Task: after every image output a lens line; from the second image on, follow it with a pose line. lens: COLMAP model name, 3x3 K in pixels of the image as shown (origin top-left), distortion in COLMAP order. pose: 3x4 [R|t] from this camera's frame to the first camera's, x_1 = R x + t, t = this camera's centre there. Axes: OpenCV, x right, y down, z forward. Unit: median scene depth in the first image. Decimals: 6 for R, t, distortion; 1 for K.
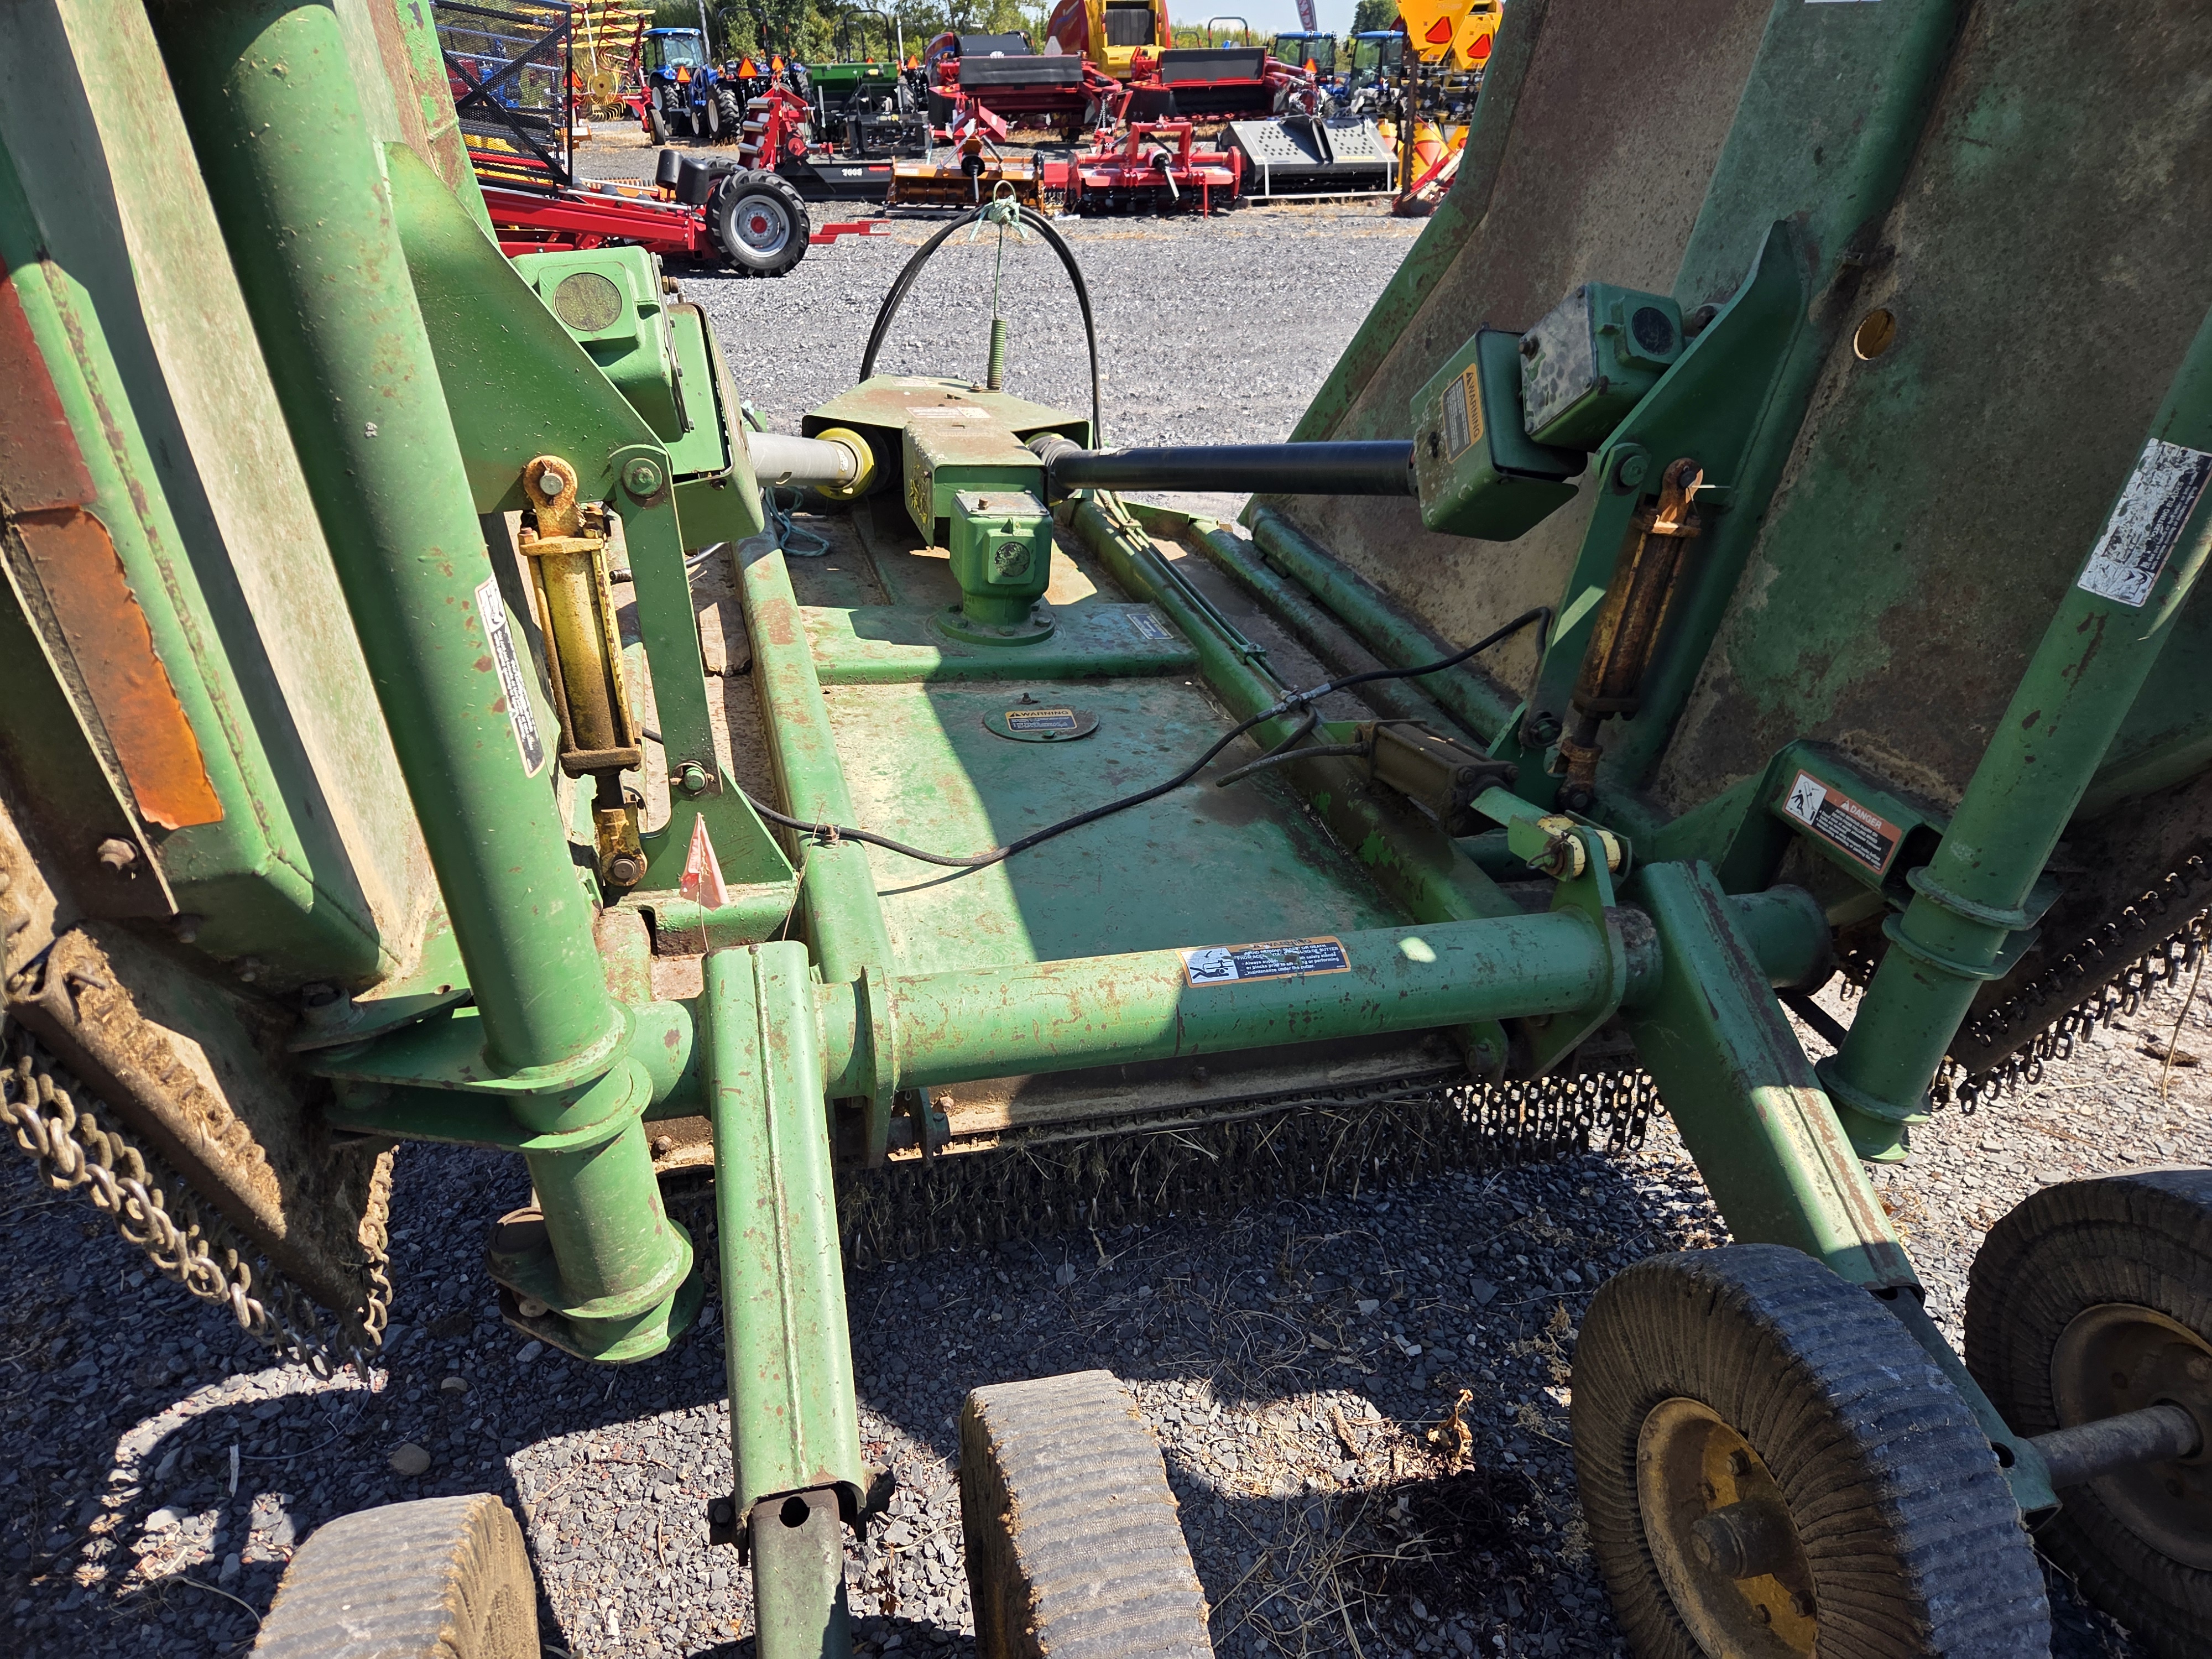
lens RADIAL K [[1500.7, 0, 1106.0], [0, 1500.7, 829.5], [0, 0, 1]] dist [0.068991, -0.052870]
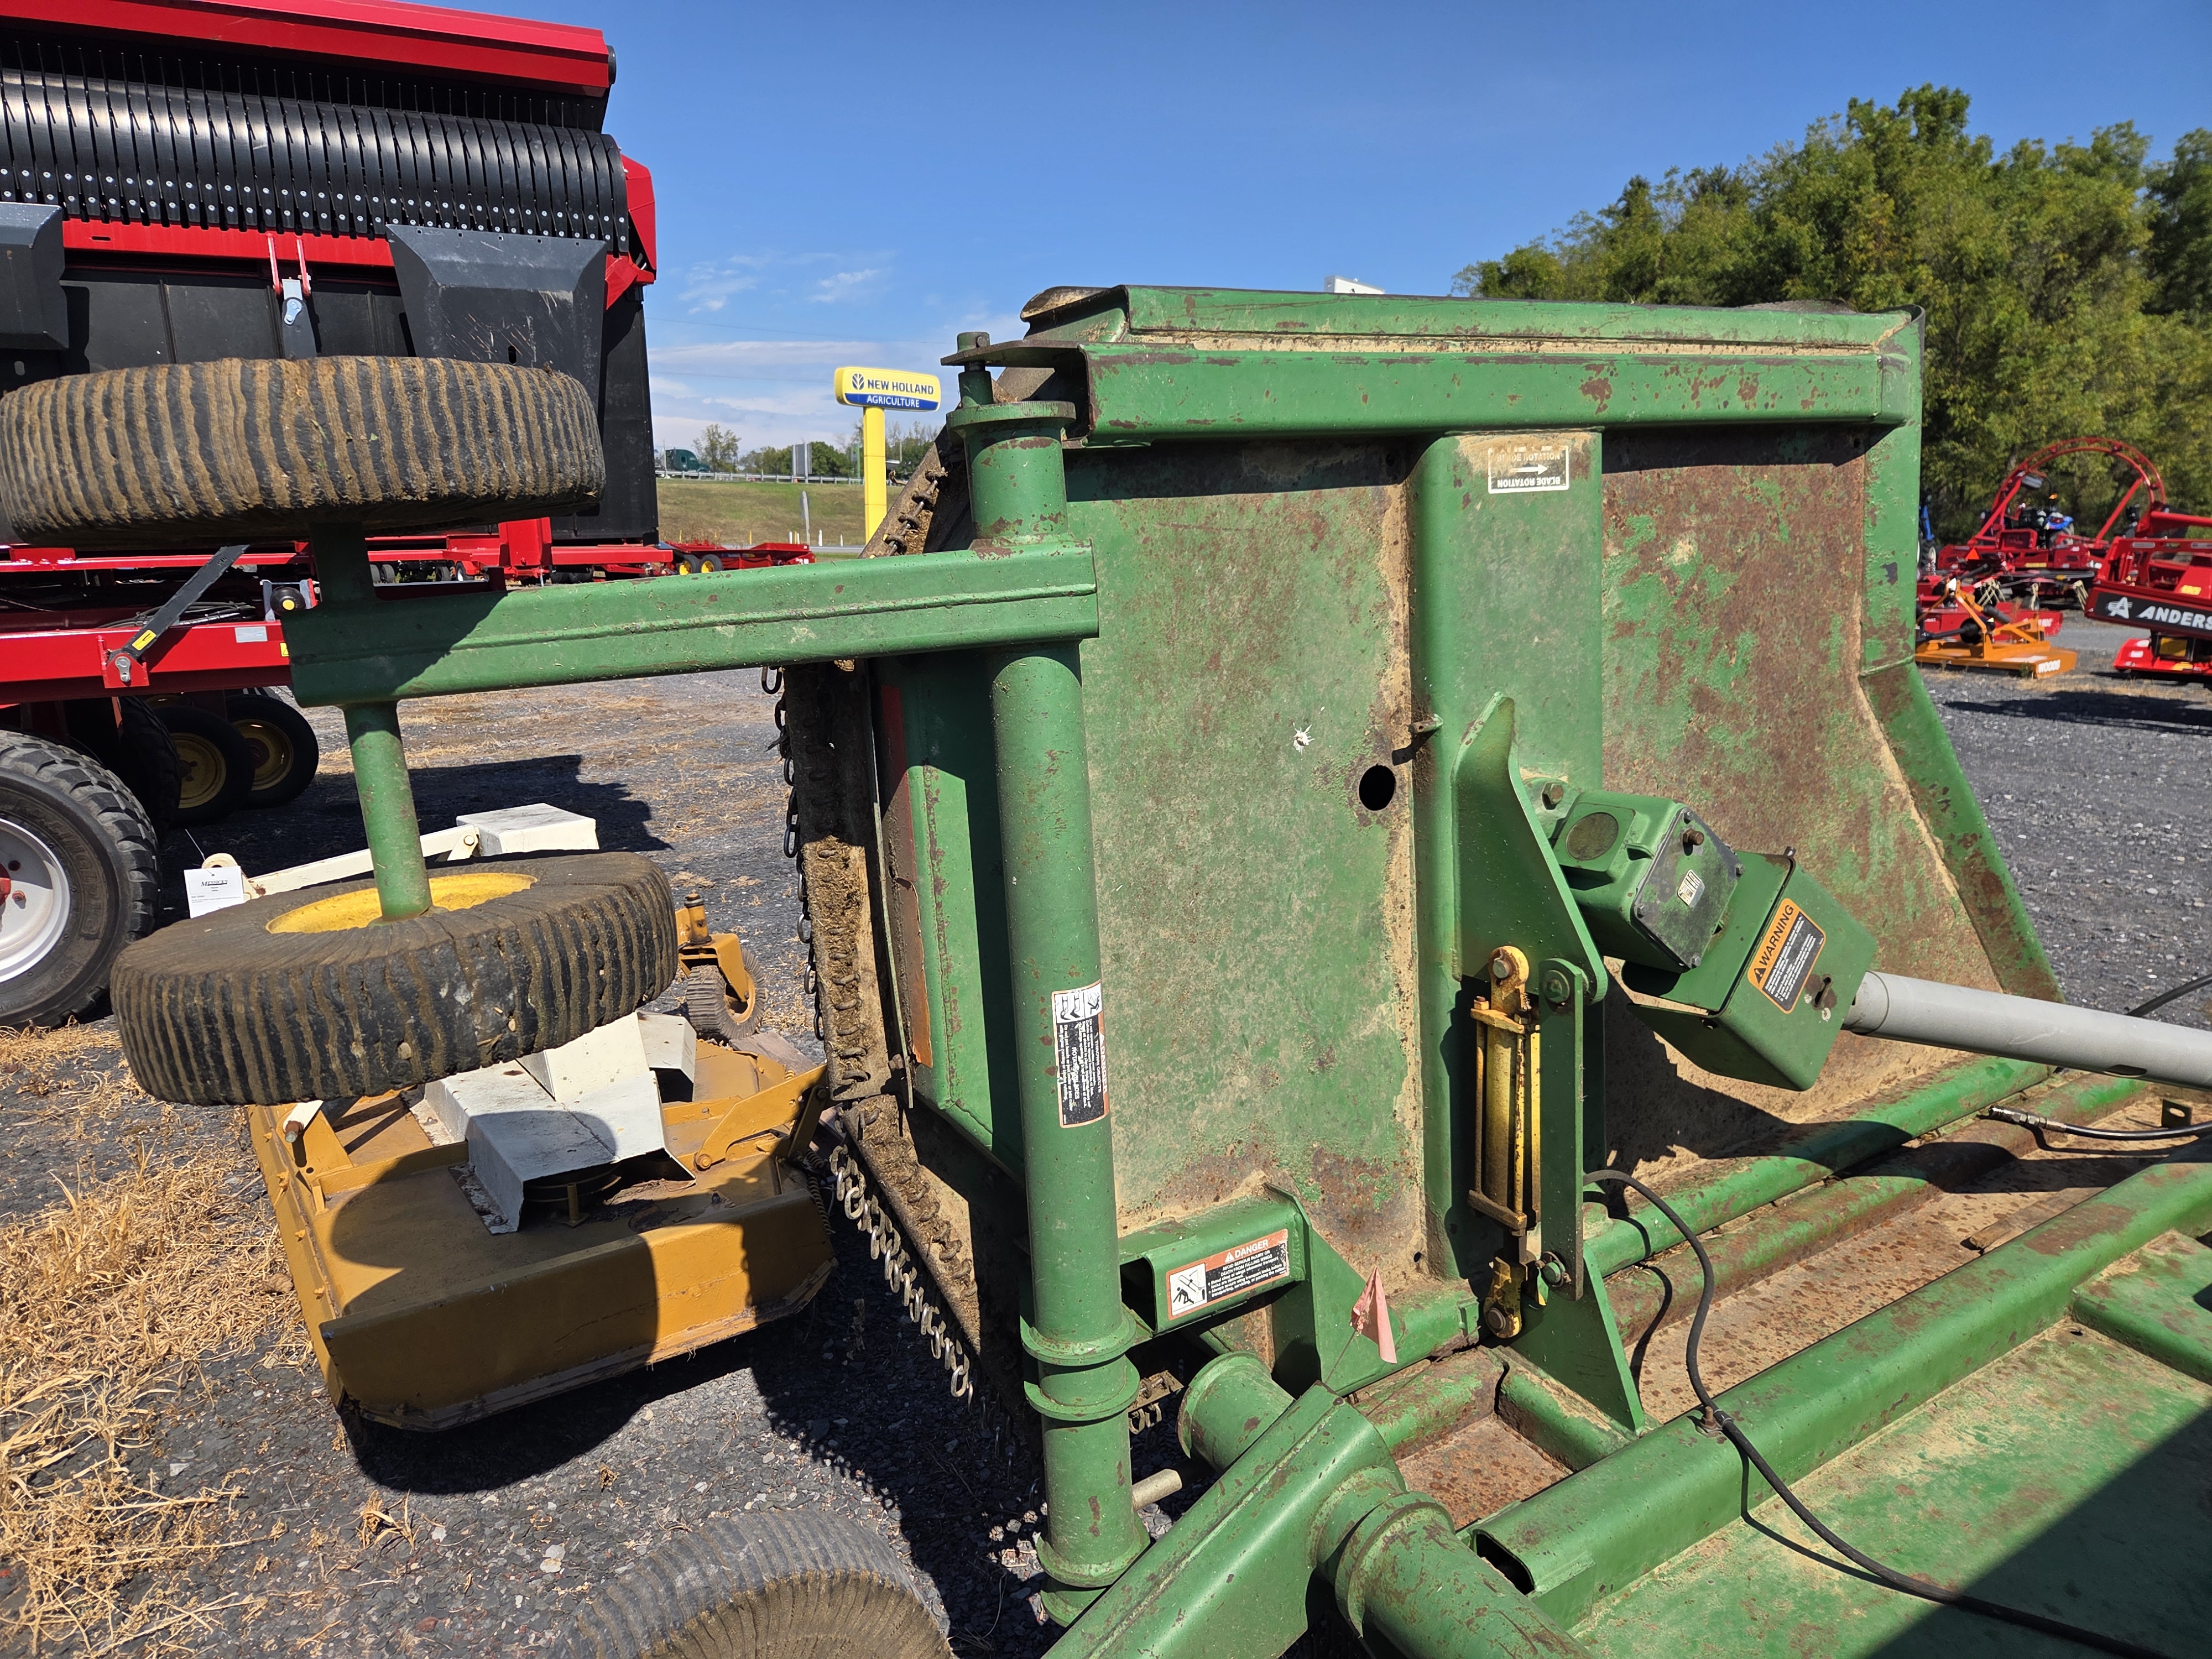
lens RADIAL K [[1500.7, 0, 1106.0], [0, 1500.7, 829.5], [0, 0, 1]] dist [0.068991, -0.052870]
pose [[0.284378, 0.201366, -0.937326, 0.497619], [-0.427507, 0.901742, 0.064018, -0.217861], [0.858118, 0.382508, 0.342521, 0.243167]]
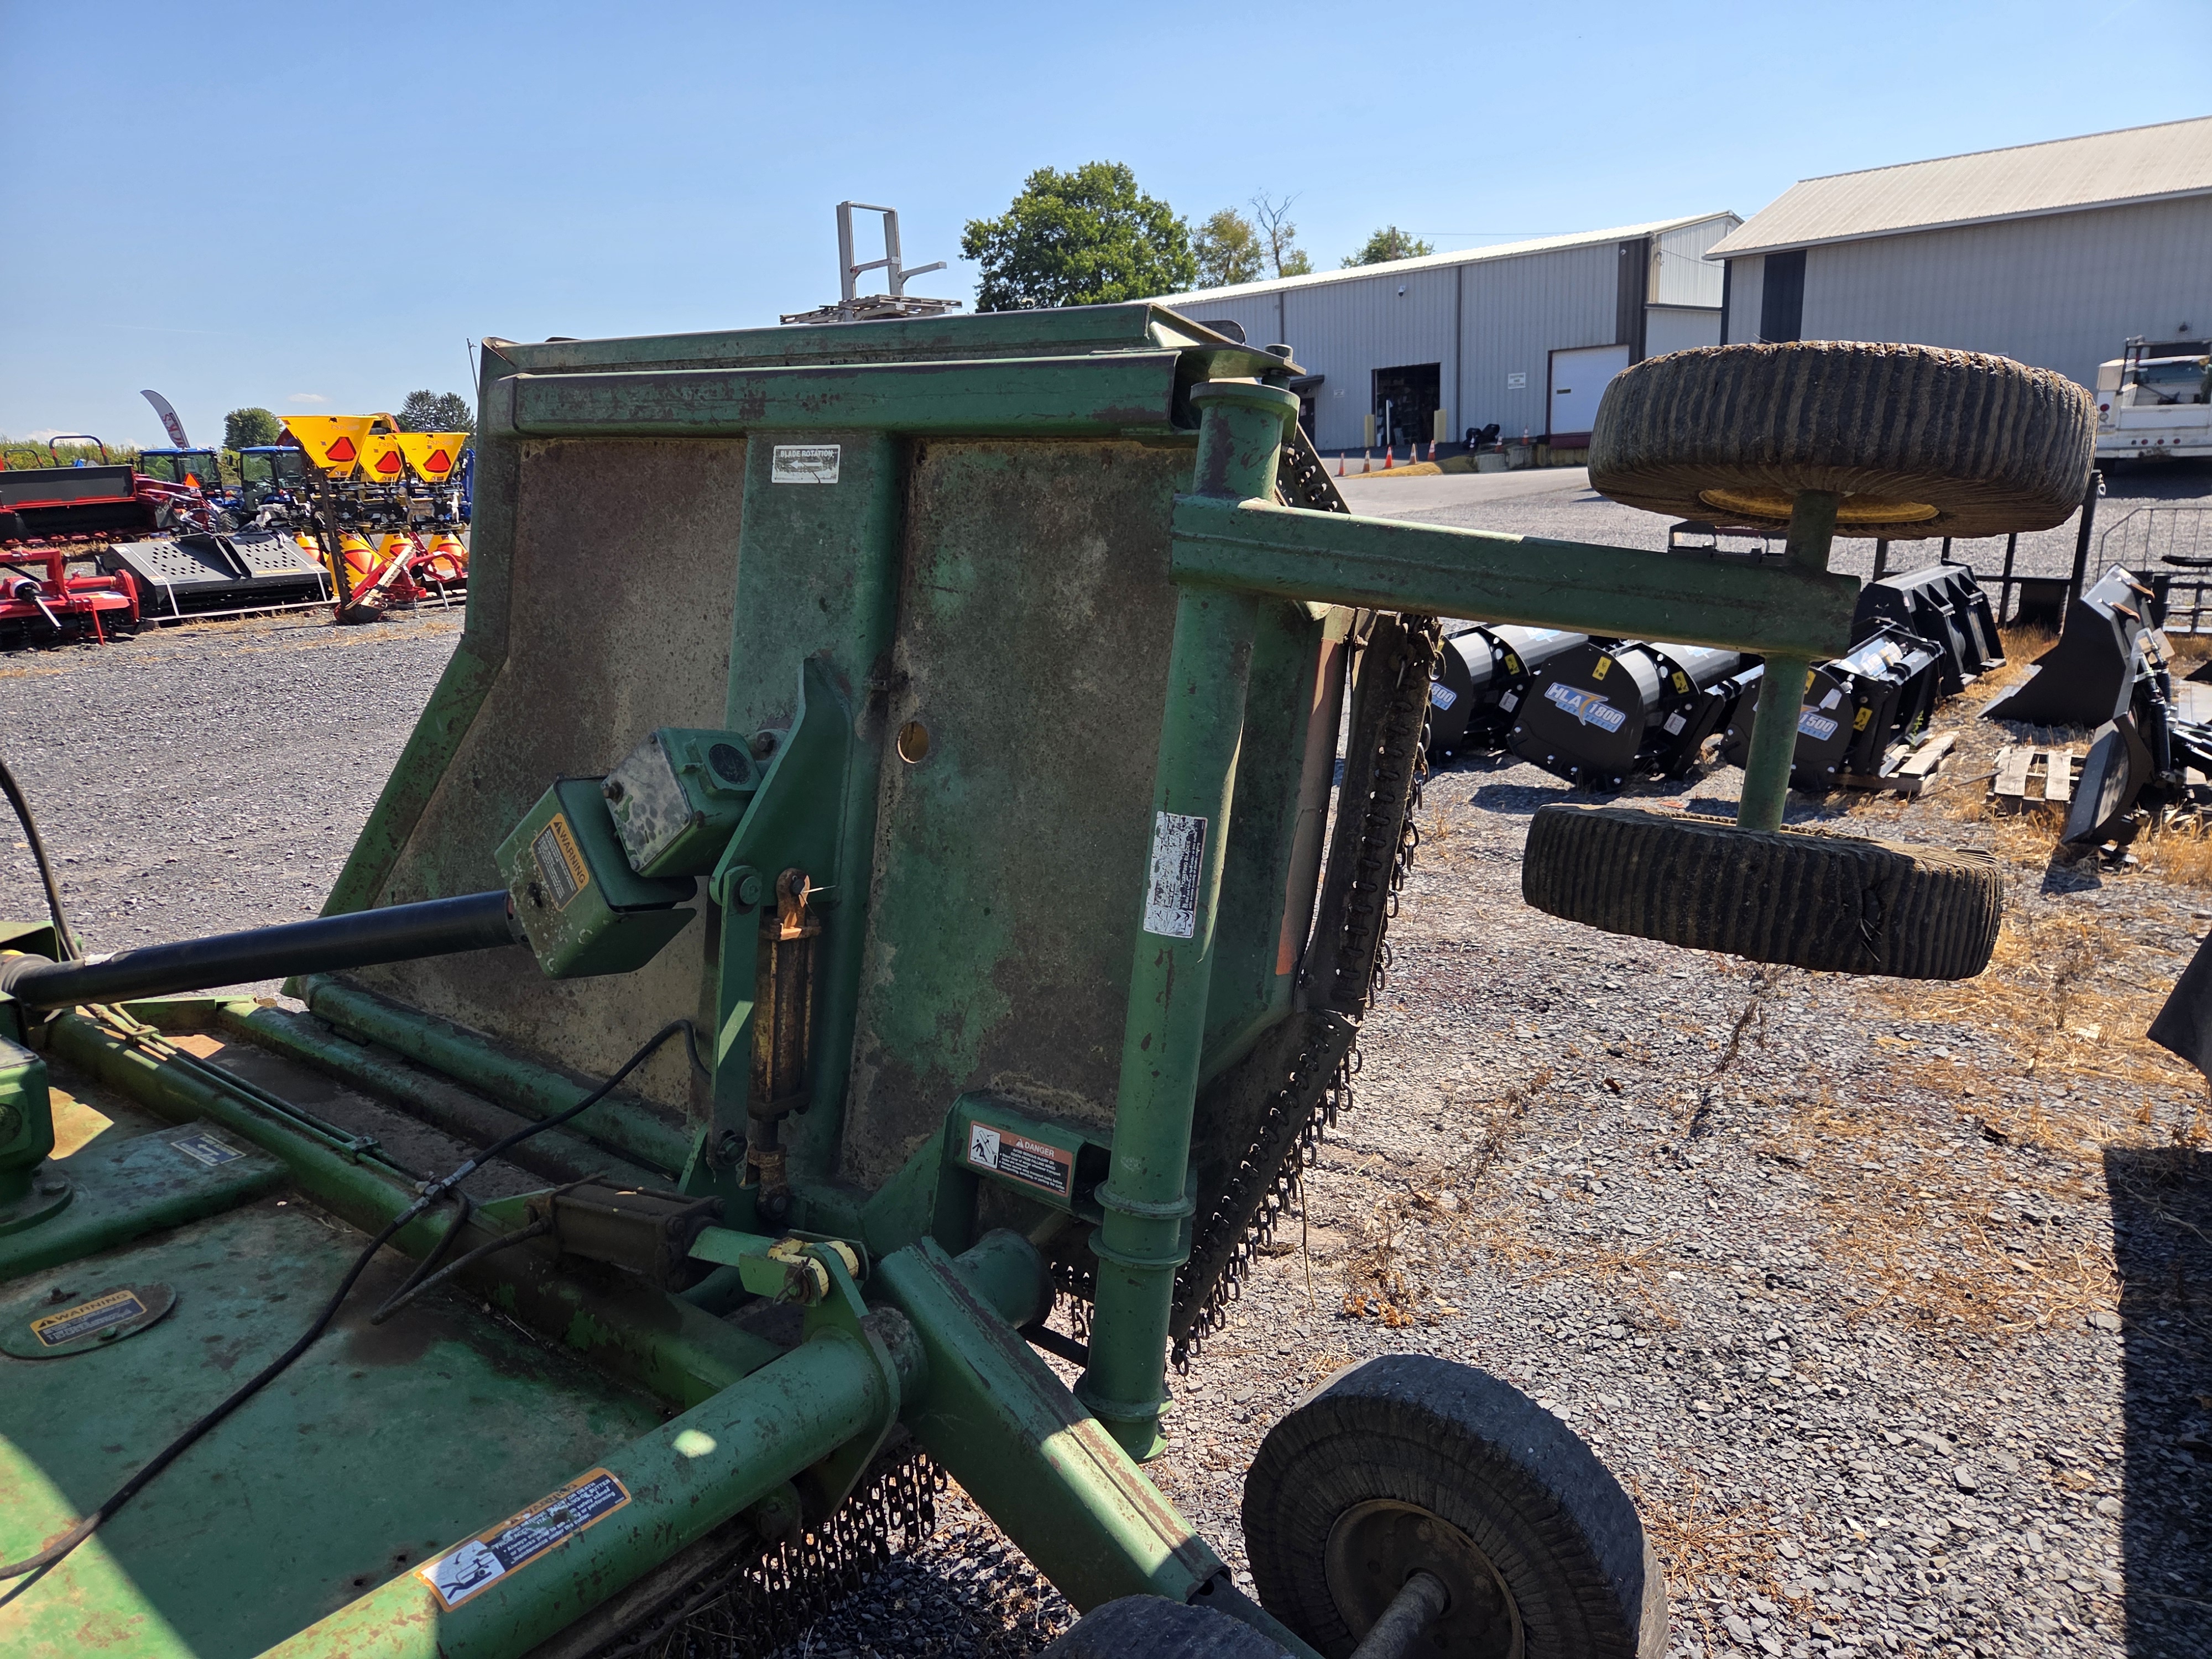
lens RADIAL K [[1500.7, 0, 1106.0], [0, 1500.7, 829.5], [0, 0, 1]] dist [0.068991, -0.052870]
pose [[0.793888, -0.181810, 0.580247, -0.051388], [0.307325, 0.943374, -0.124890, -0.064541], [-0.524683, 0.277473, 0.804808, 0.015658]]
